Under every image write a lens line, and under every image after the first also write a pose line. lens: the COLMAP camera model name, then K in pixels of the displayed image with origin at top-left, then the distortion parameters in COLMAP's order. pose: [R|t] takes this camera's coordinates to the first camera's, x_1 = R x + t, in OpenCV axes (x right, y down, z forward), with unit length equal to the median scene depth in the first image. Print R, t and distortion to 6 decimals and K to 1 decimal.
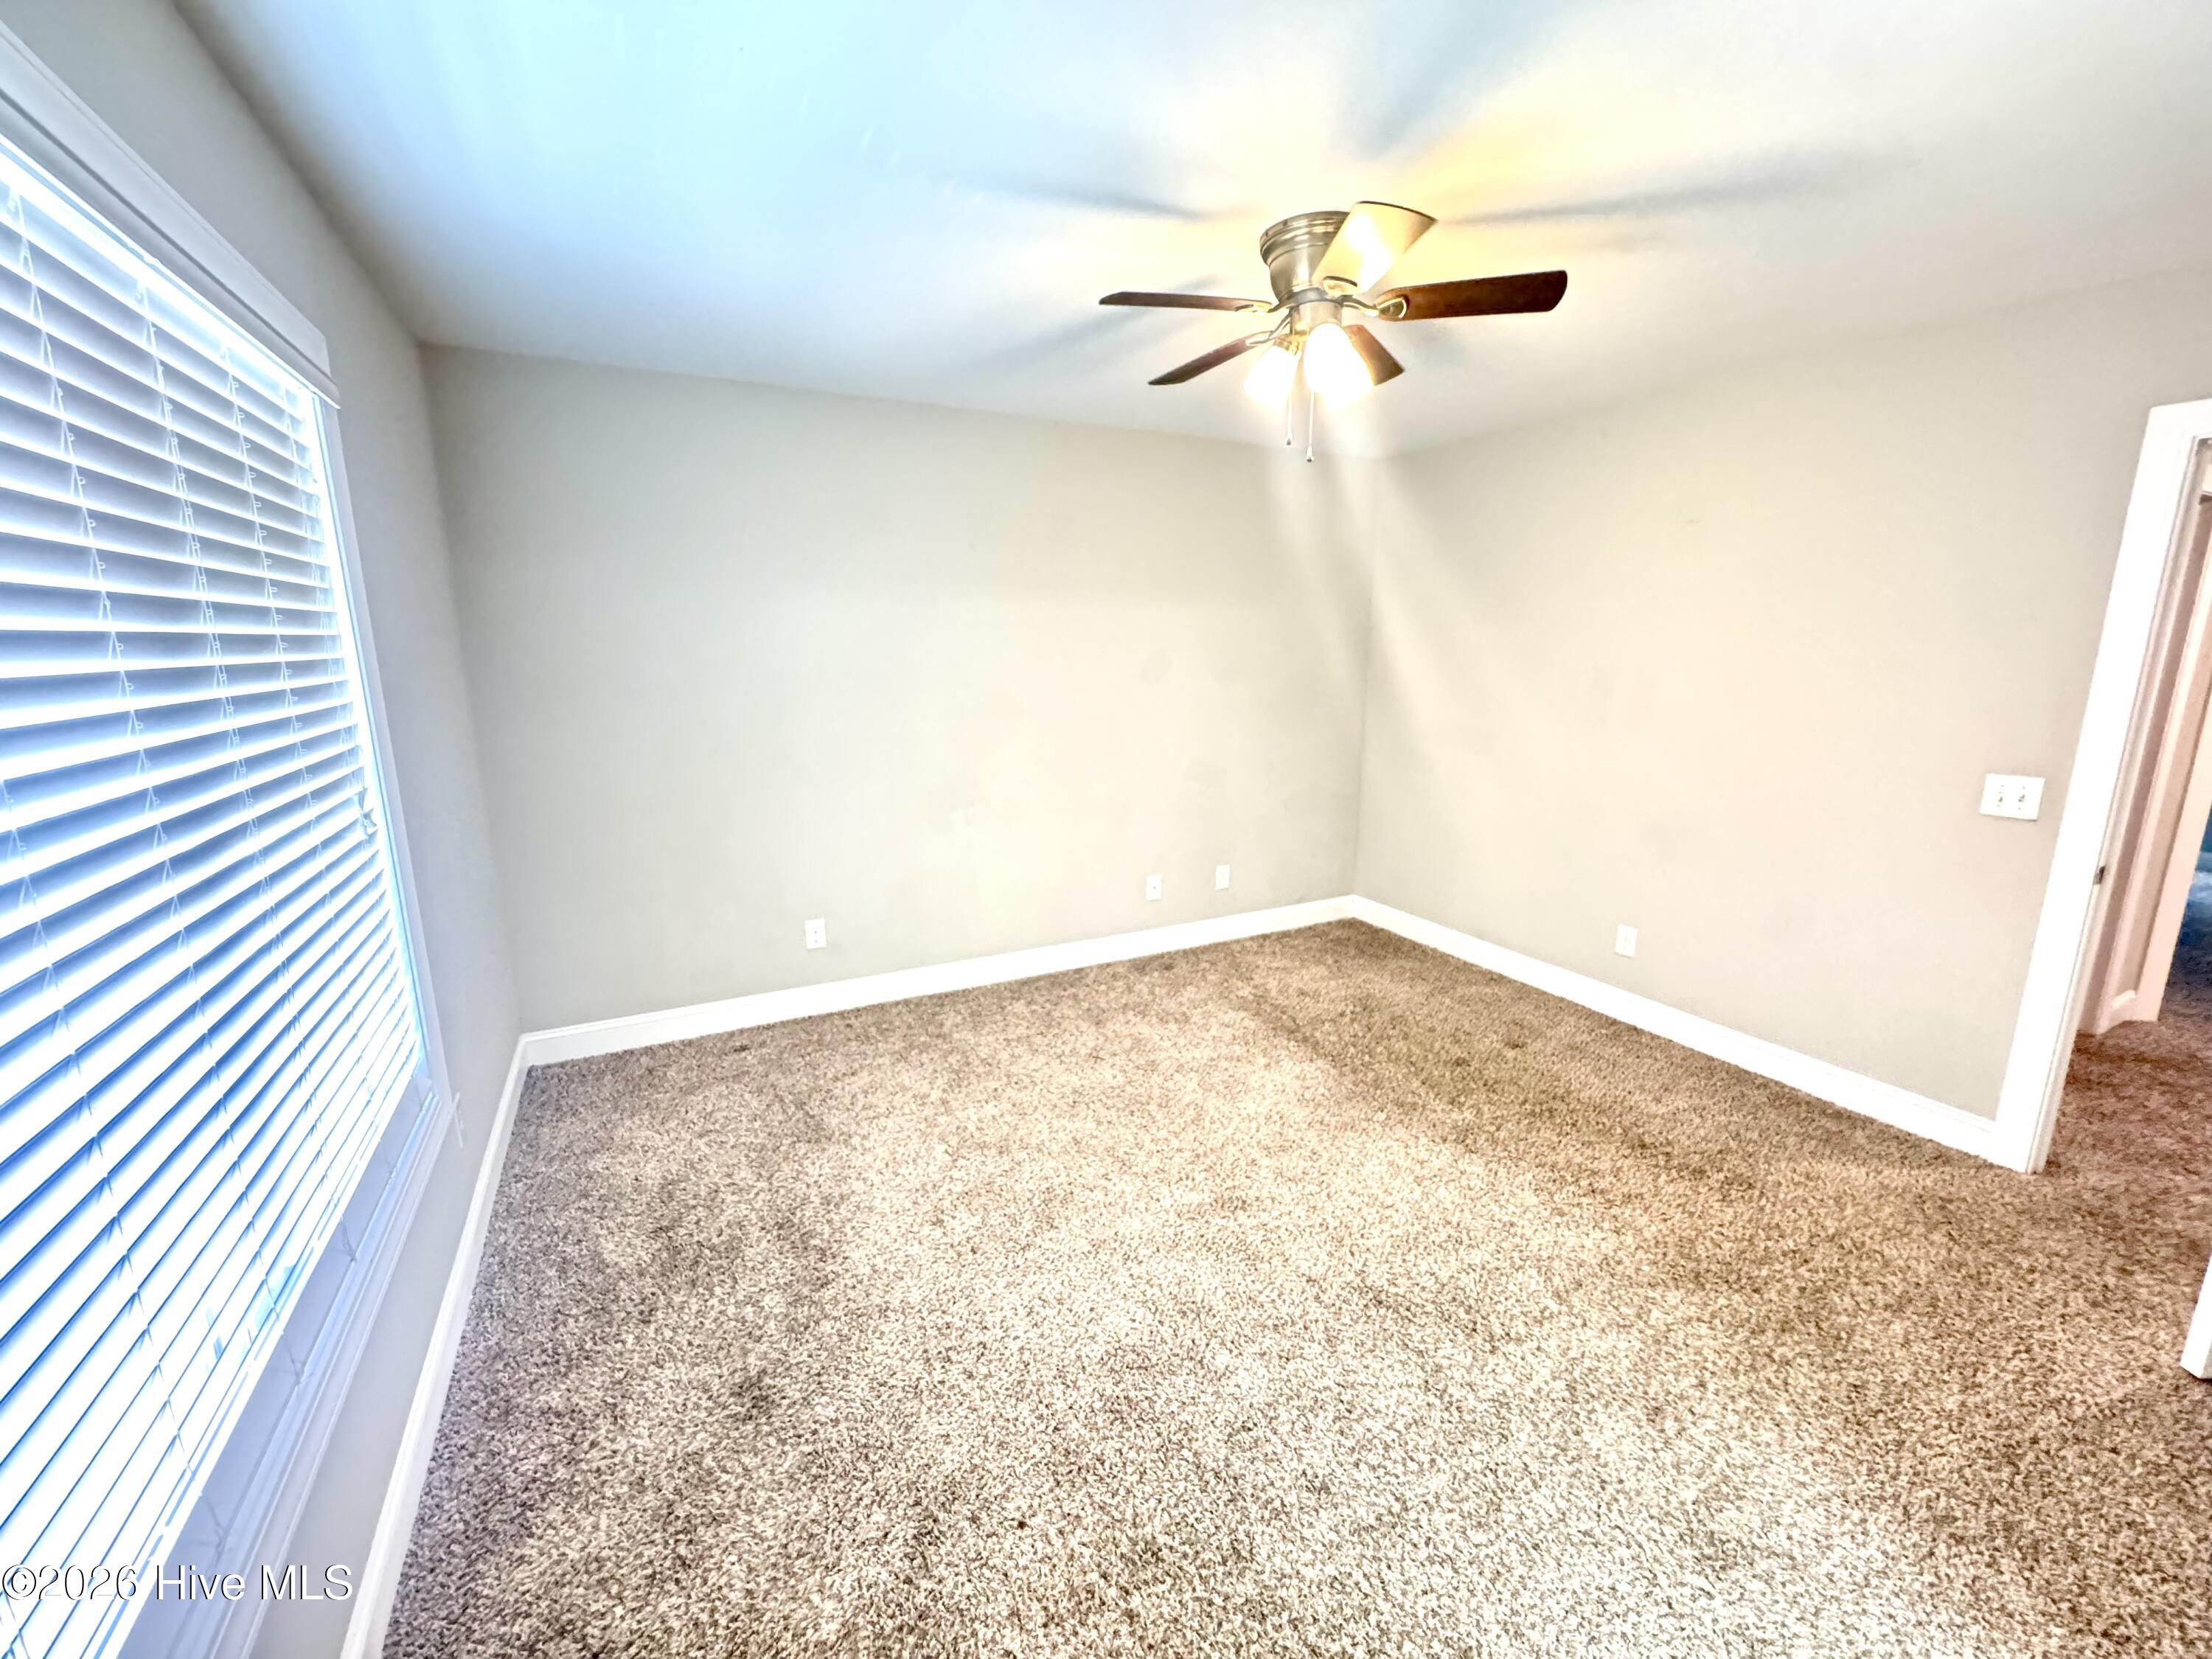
lens RADIAL K [[889.3, 0, 1111.2], [0, 889.3, 833.5], [0, 0, 1]] dist [-0.010721, 0.000026]
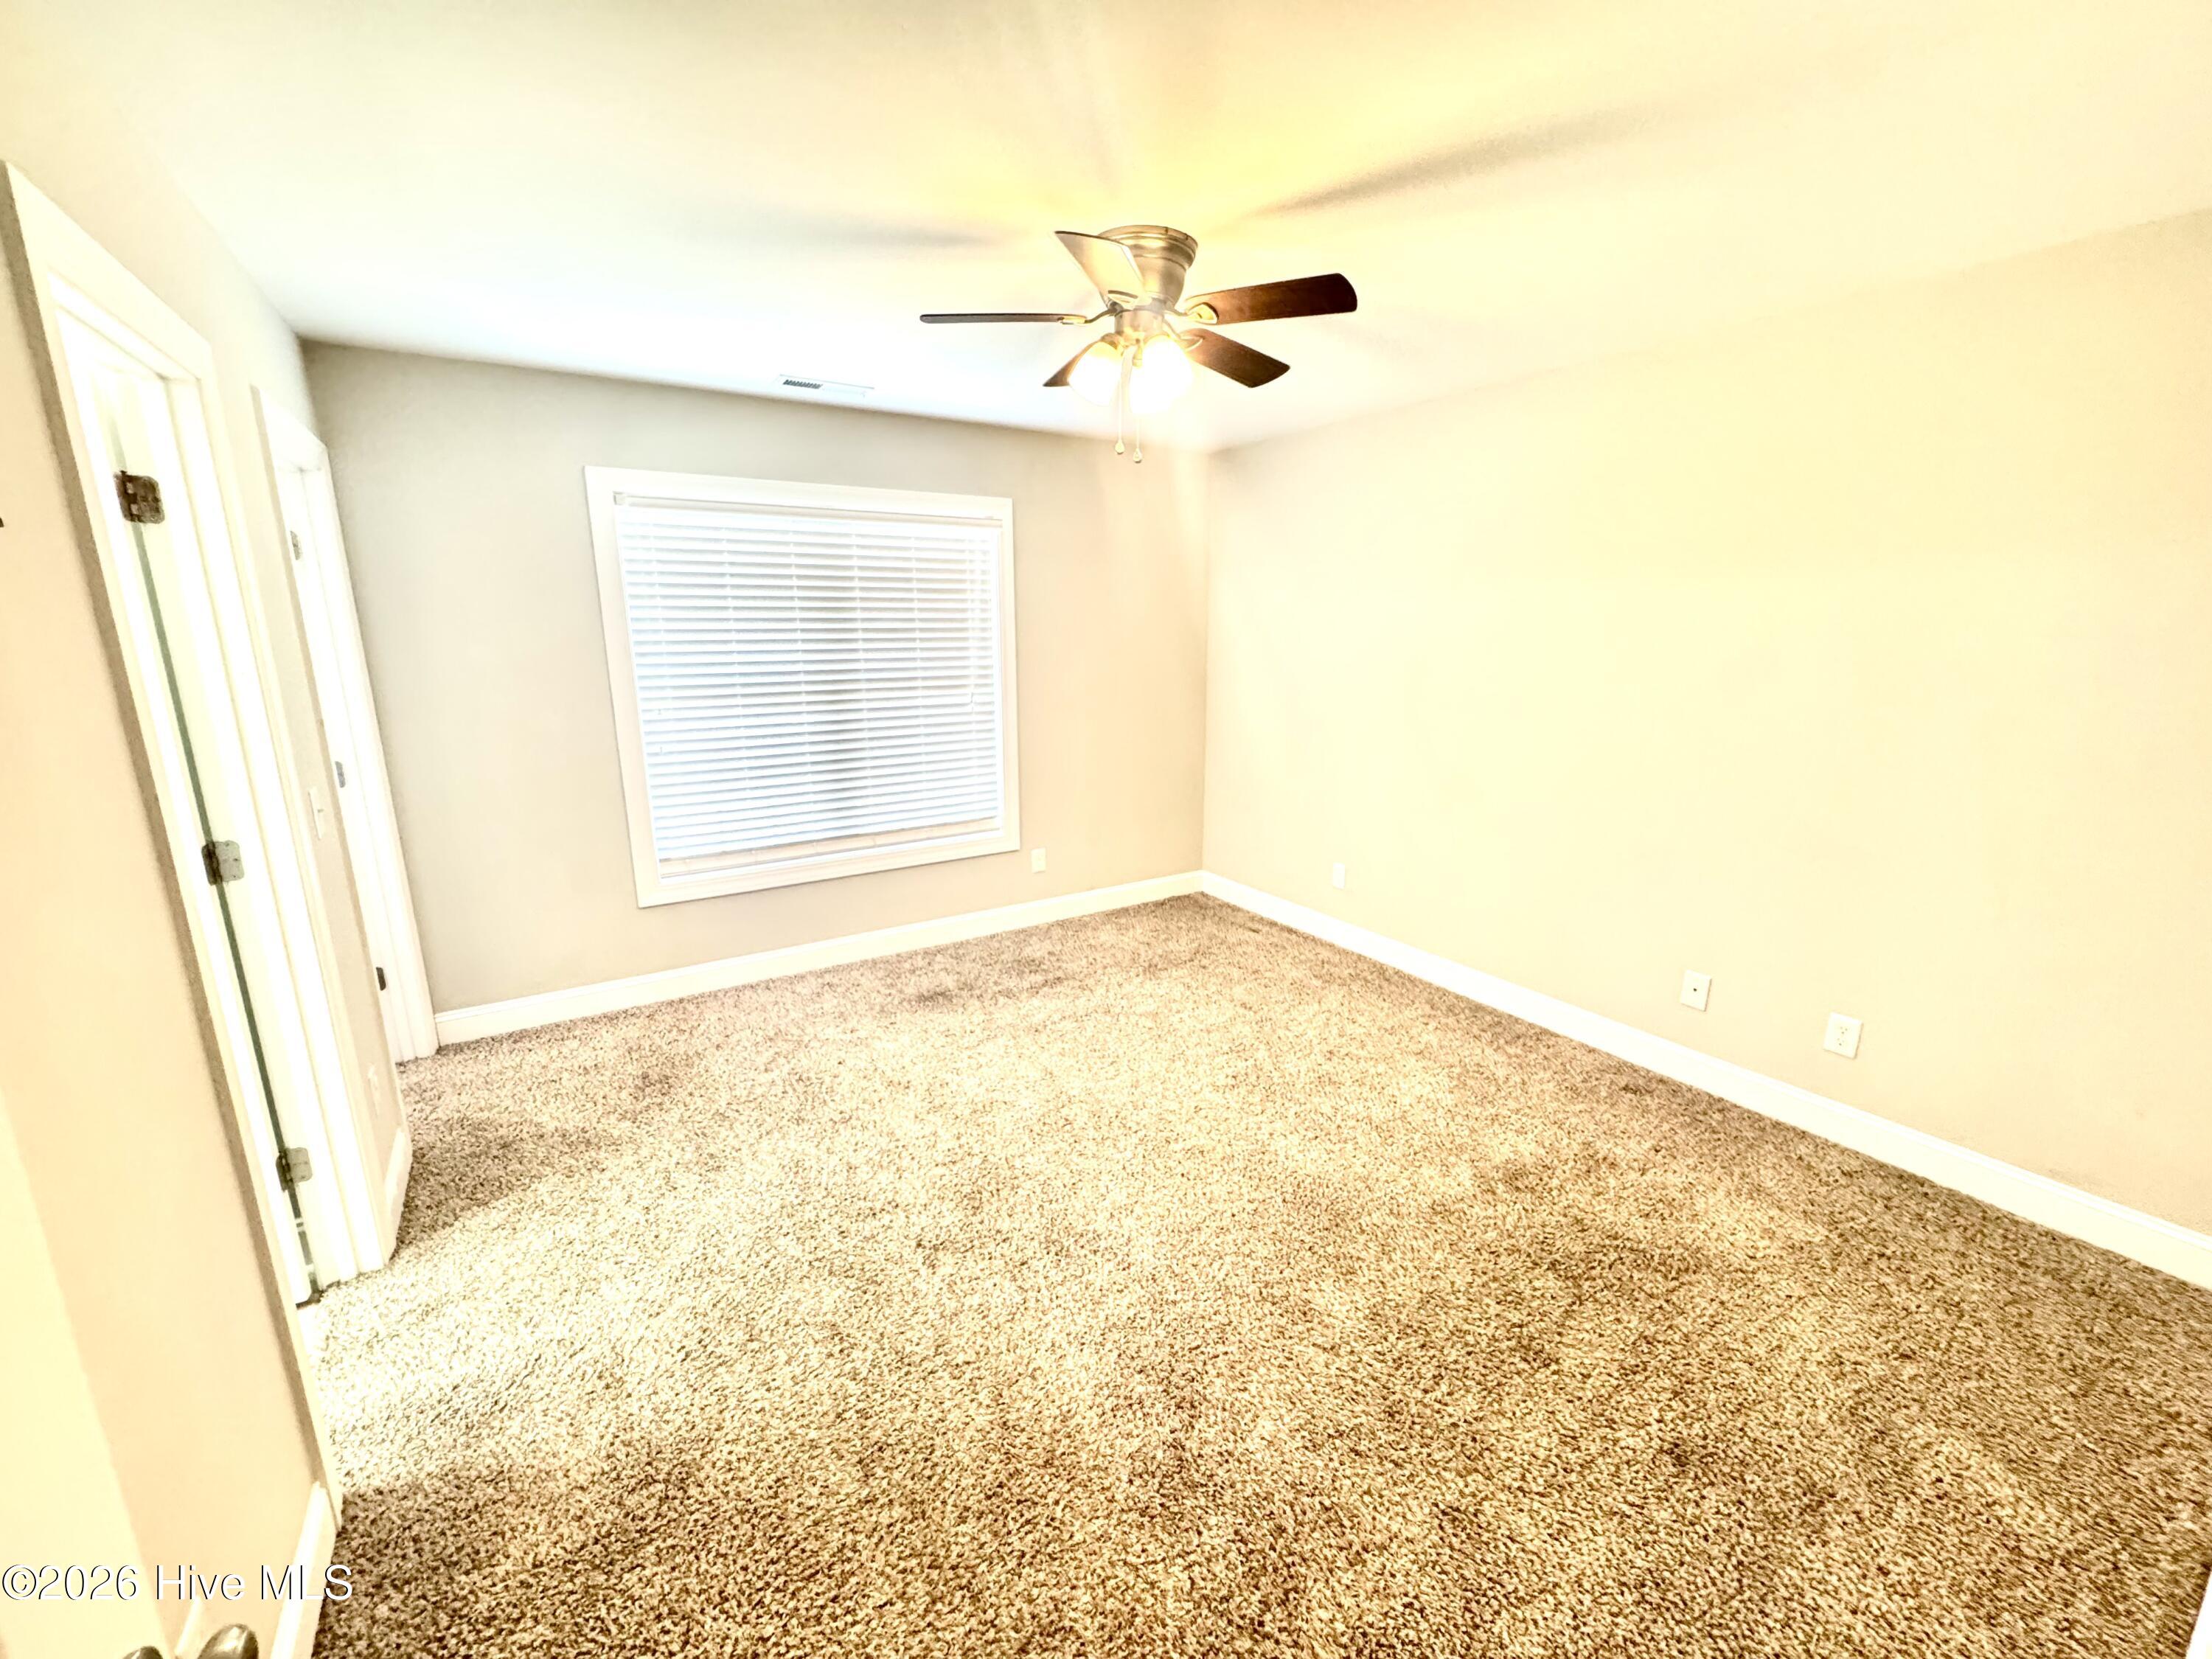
lens RADIAL K [[889.3, 0, 1110.9], [0, 889.3, 824.5], [0, 0, 1]] dist [-0.010721, 0.000026]
pose [[0.080642, 0.221809, -0.971750, 0.872117], [-0.203040, 0.958139, 0.201853, -0.147861], [0.975844, 0.181026, 0.122302, 0.588000]]
